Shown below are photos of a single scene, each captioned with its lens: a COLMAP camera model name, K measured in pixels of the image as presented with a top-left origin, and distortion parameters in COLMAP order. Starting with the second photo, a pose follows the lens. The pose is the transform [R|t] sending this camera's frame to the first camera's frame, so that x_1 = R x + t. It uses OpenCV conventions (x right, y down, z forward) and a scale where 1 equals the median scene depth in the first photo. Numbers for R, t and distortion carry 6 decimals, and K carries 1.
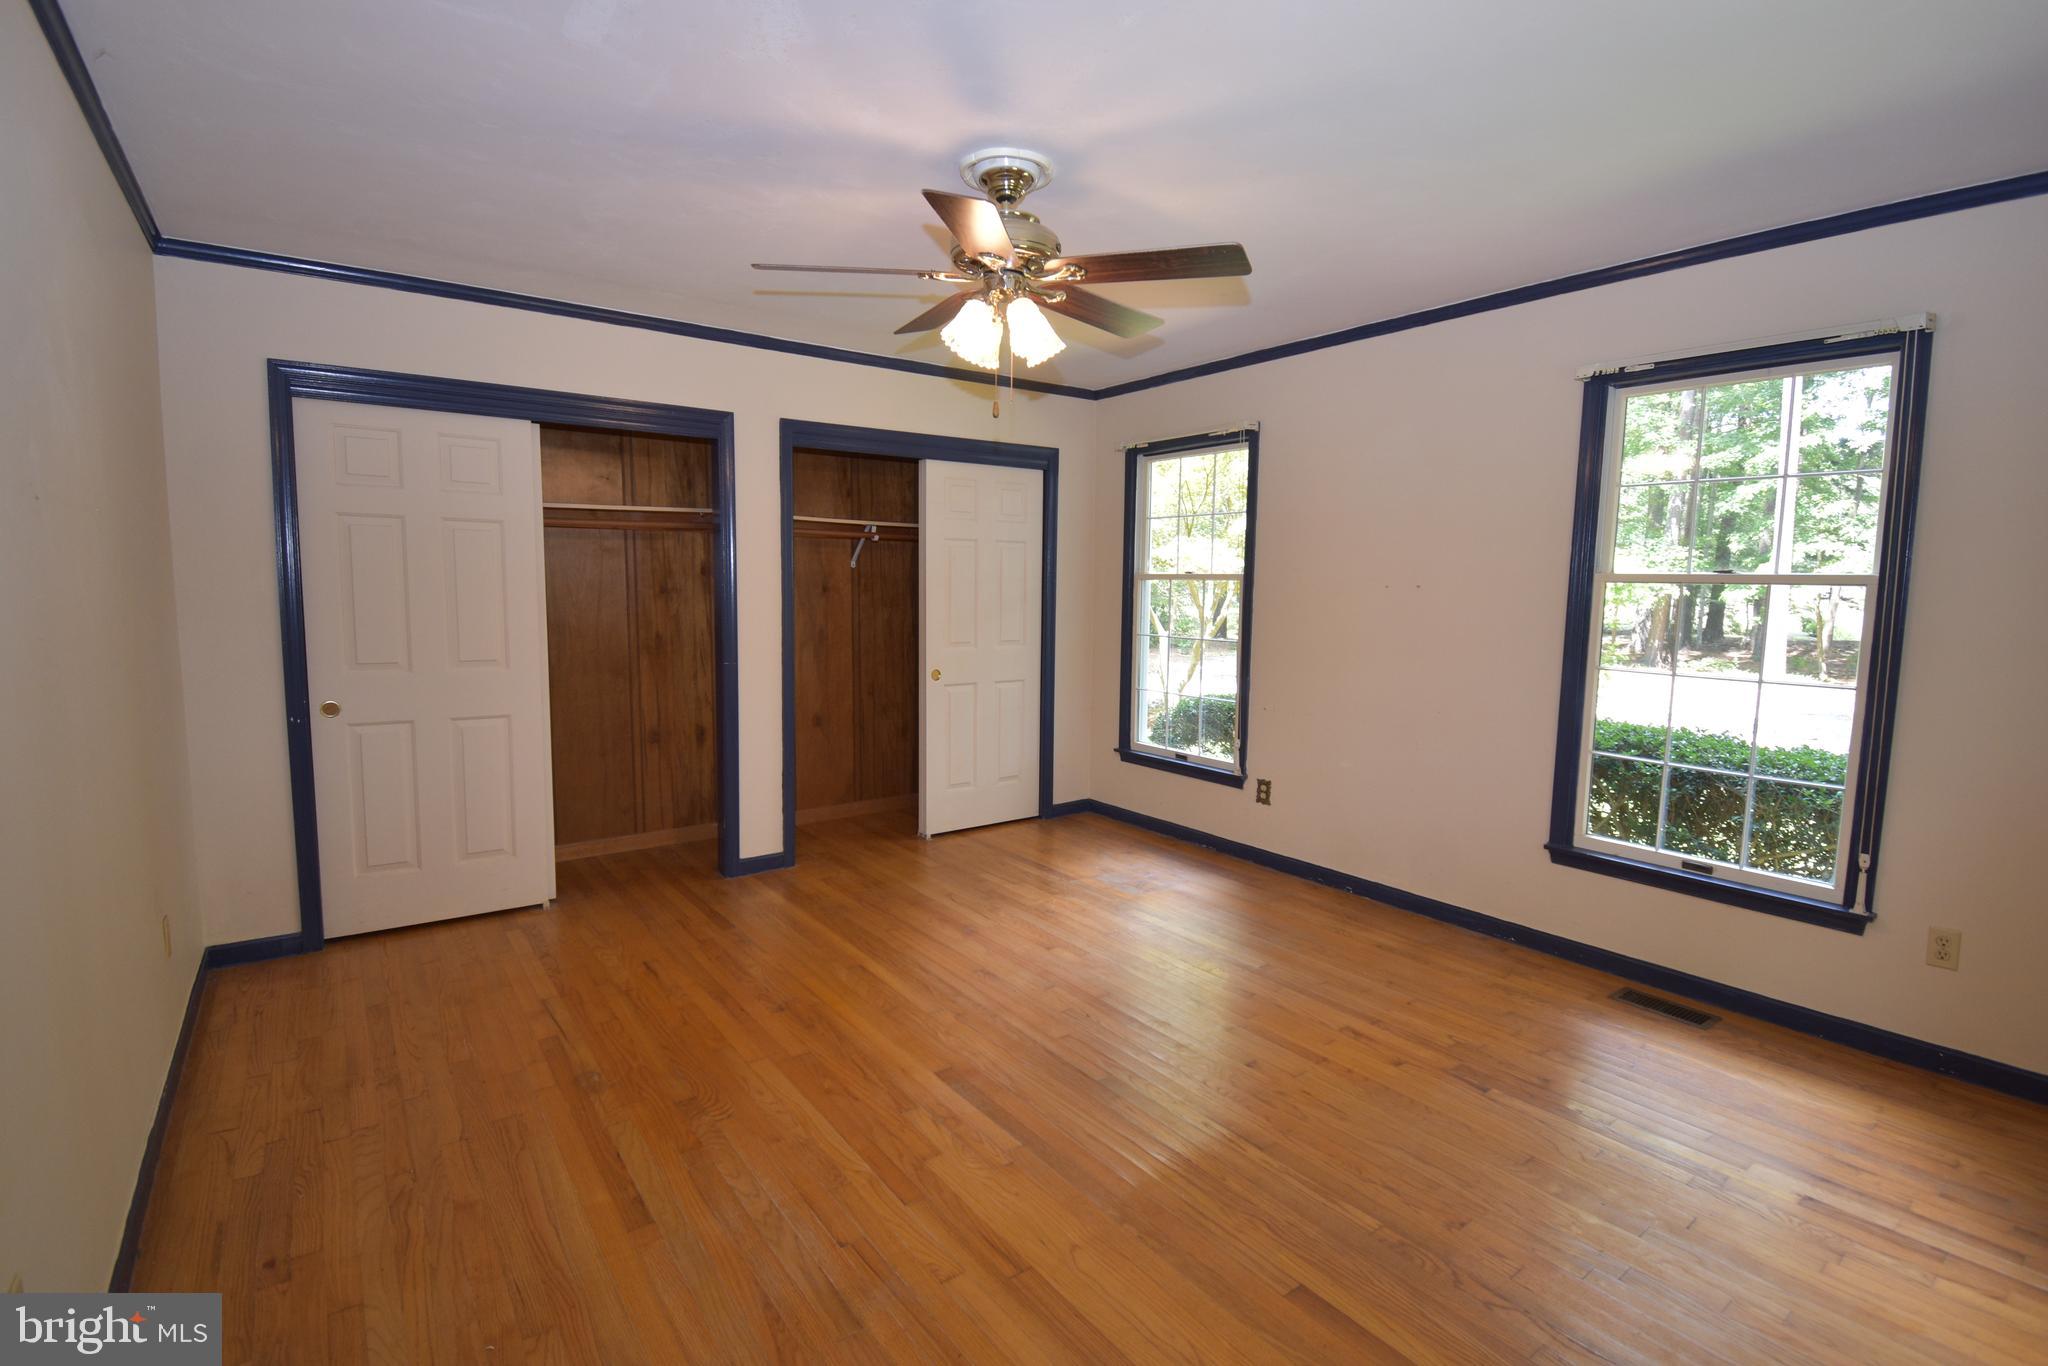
lens RADIAL K [[929.8, 0, 1052.6], [0, 929.8, 678.9], [0, 0, 1]] dist [0.045185, -0.045474]
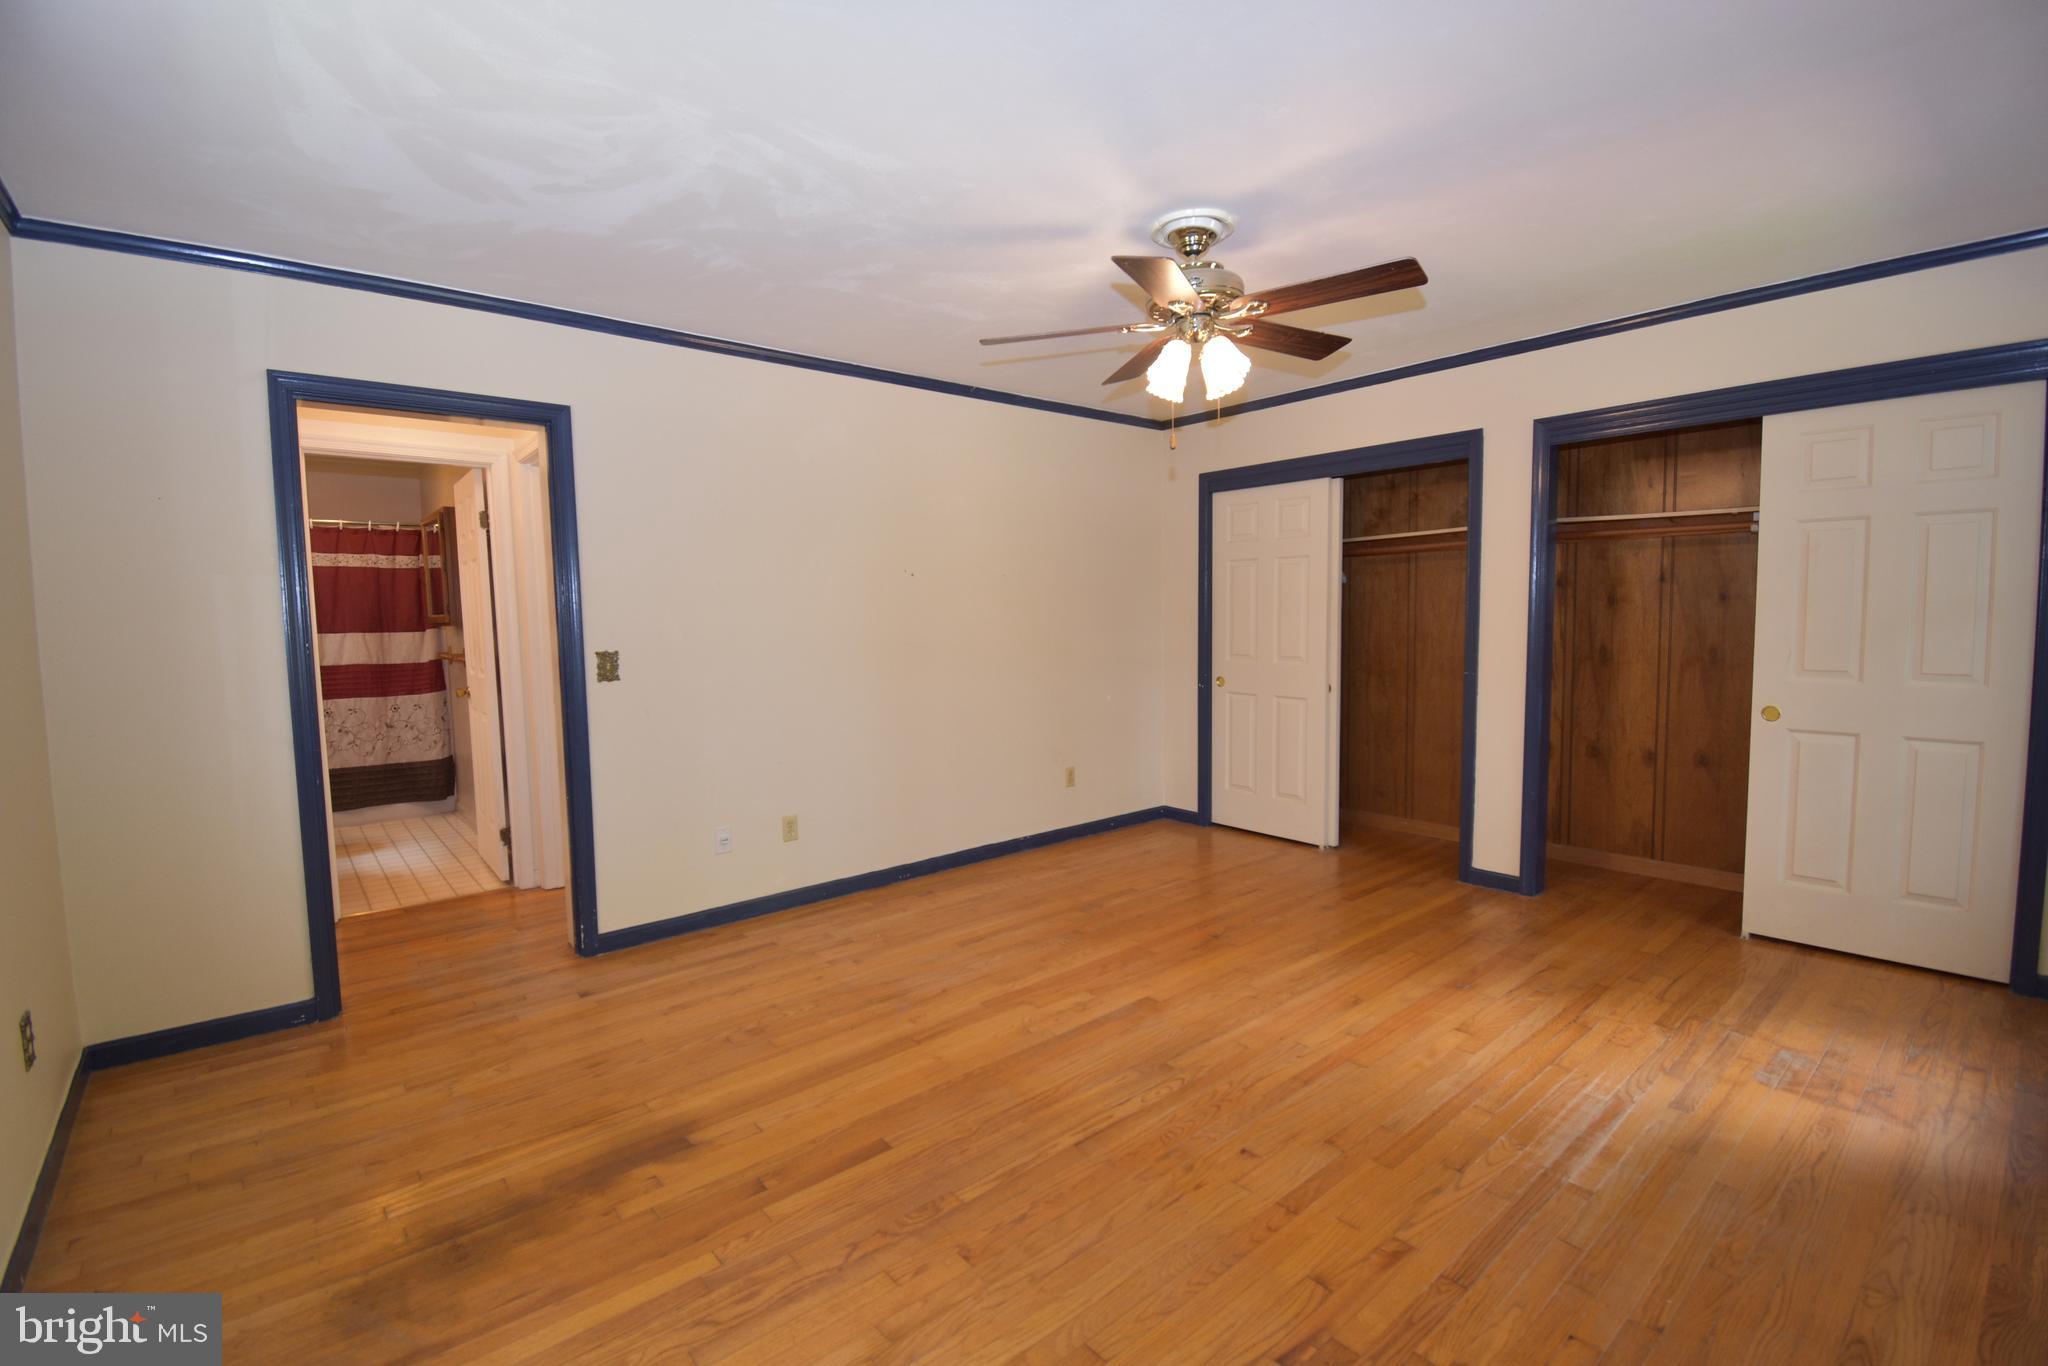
lens RADIAL K [[906.9, 0, 1027.5], [0, 906.9, 680.7], [0, 0, 1]] dist [0.017820, -0.024294]
pose [[0.058912, 0.061688, -0.996355, 0.713226], [-0.081885, 0.995024, 0.056764, -0.029154], [0.994899, 0.078242, 0.063670, 0.519704]]
